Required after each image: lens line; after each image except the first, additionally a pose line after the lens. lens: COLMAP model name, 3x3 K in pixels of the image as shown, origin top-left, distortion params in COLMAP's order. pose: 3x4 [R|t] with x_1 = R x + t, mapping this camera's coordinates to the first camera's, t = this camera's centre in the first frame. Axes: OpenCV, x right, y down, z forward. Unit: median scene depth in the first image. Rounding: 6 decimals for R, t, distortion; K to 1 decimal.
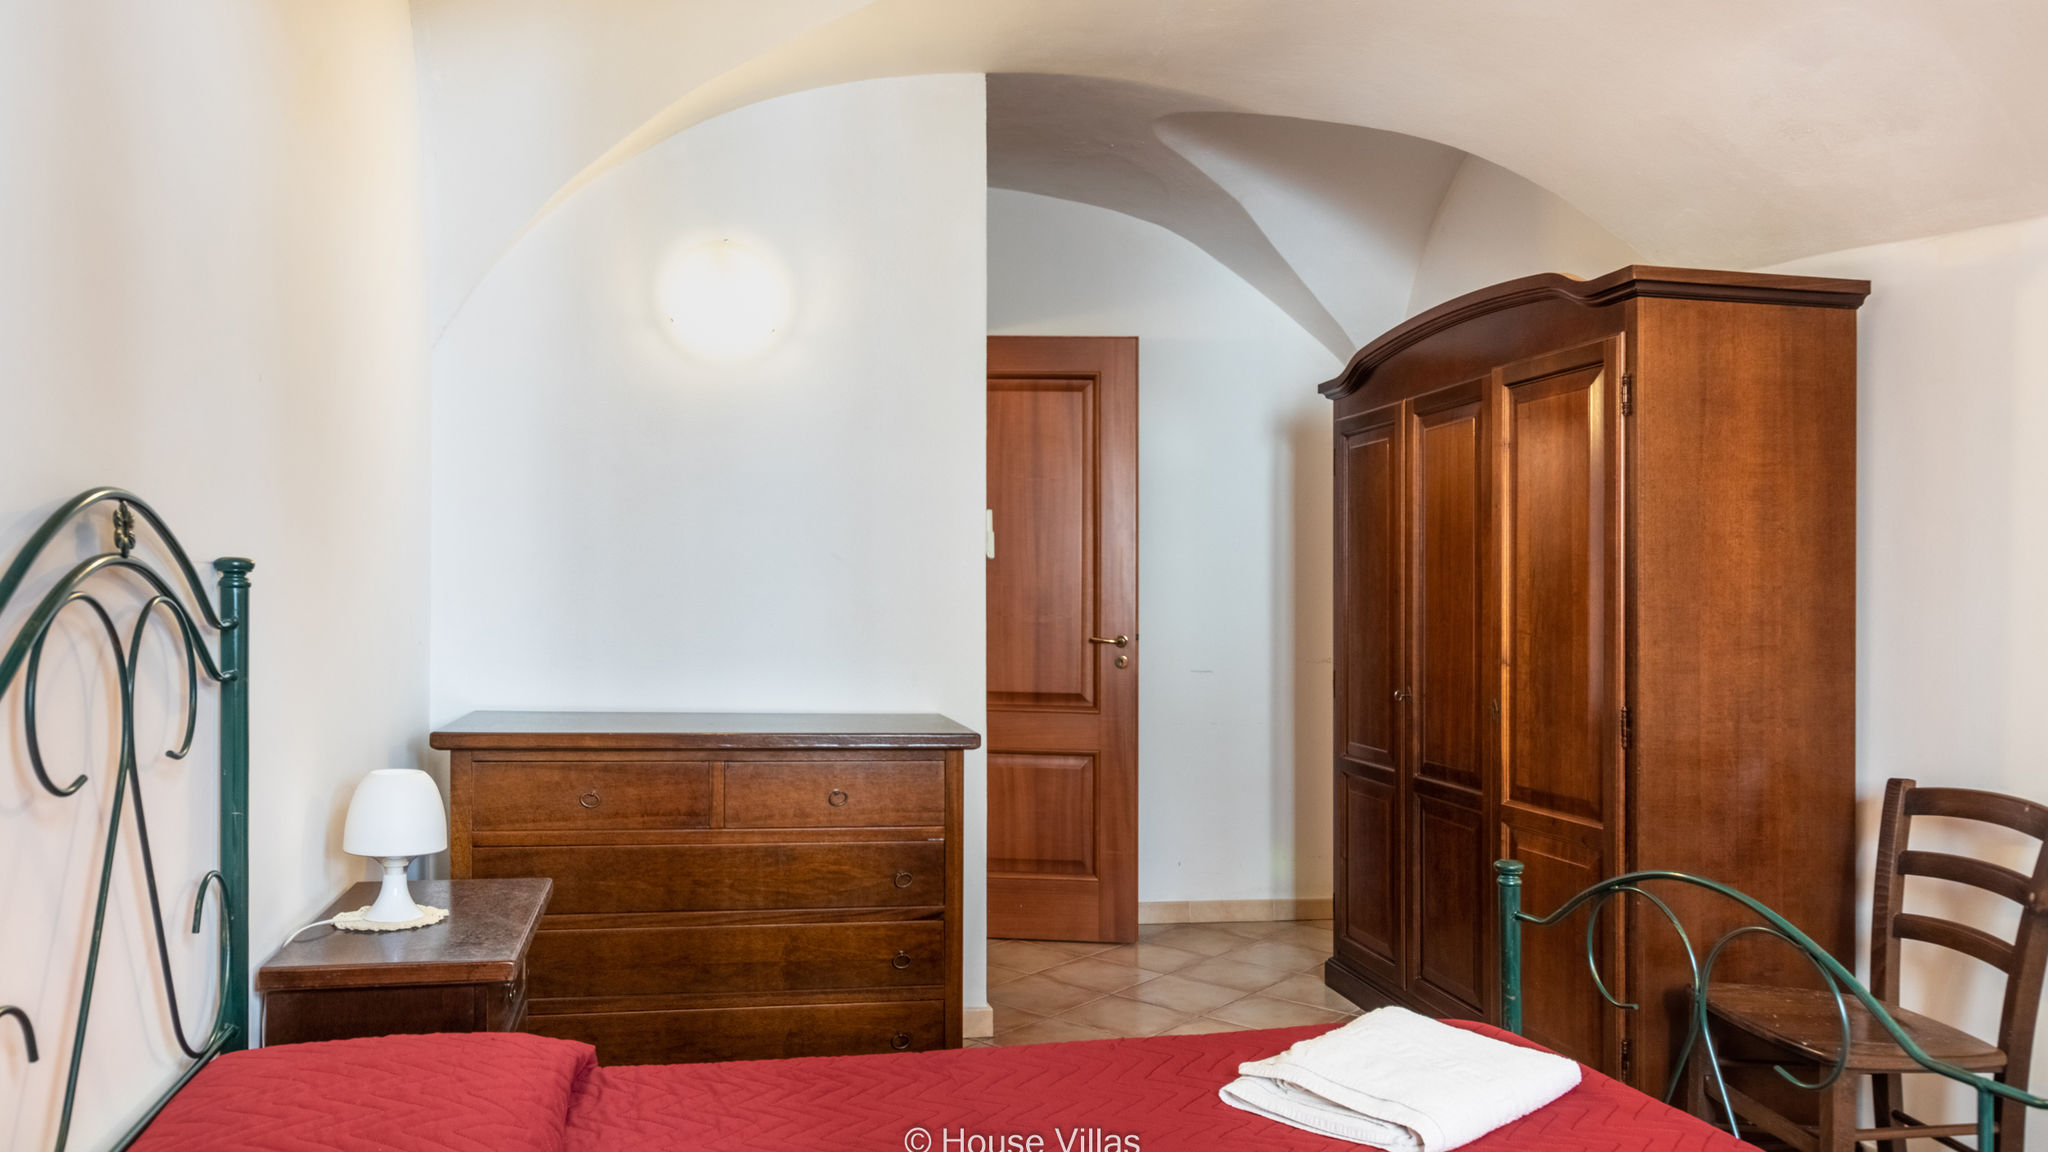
lens RADIAL K [[1317.0, 0, 1025.9], [0, 1317.0, 606.7], [0, 0, 1]] dist [0.000384, 0.001002]
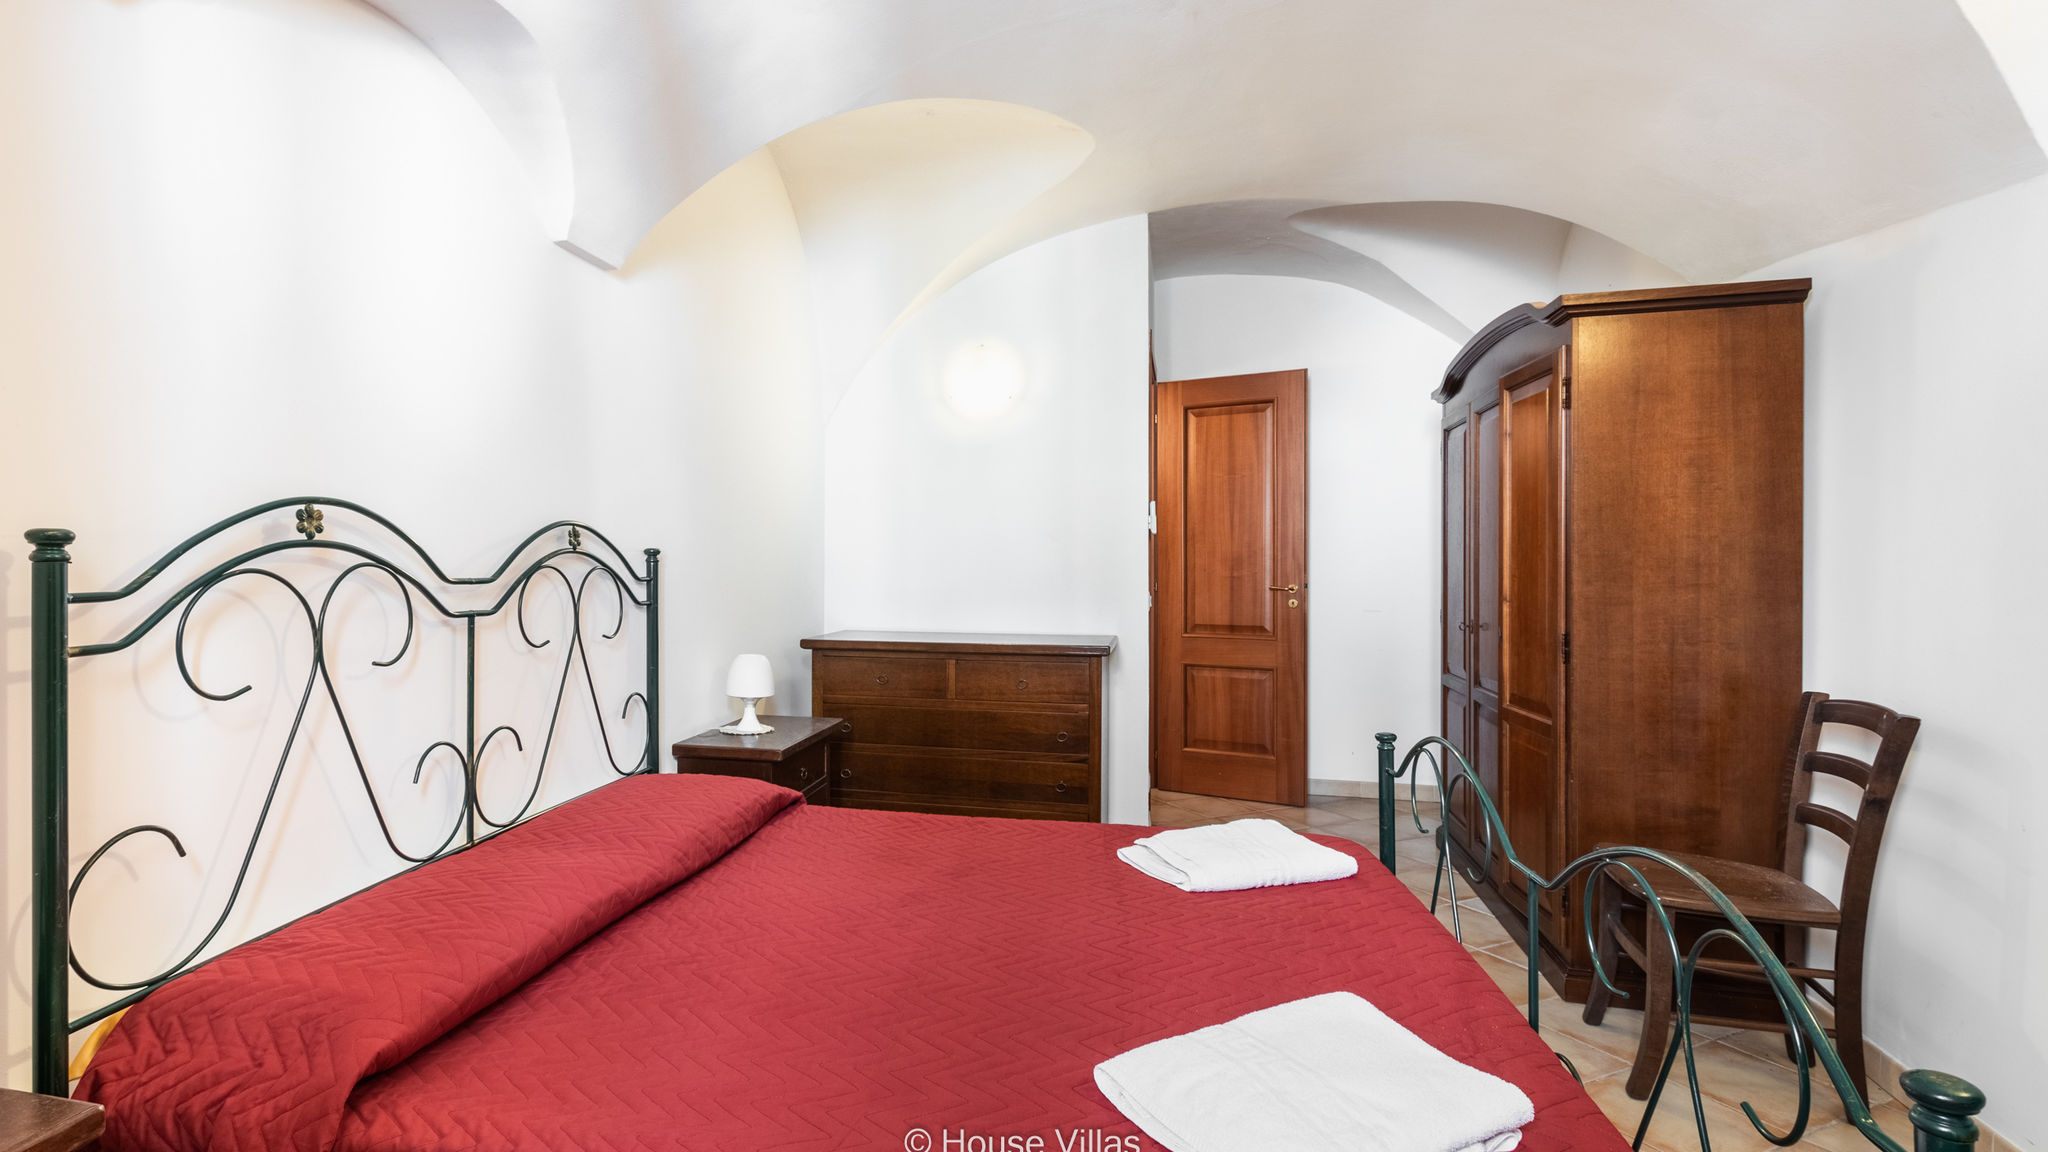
lens RADIAL K [[1039.3, 0, 1025.6], [0, 1039.3, 557.3], [0, 0, 1]] dist [-0.001849, -0.000335]
pose [[0.903623, -0.023645, -0.427675, 0.404851], [0.017499, 0.999679, -0.018296, 0.011576], [0.427971, 0.009048, 0.903747, -0.160101]]
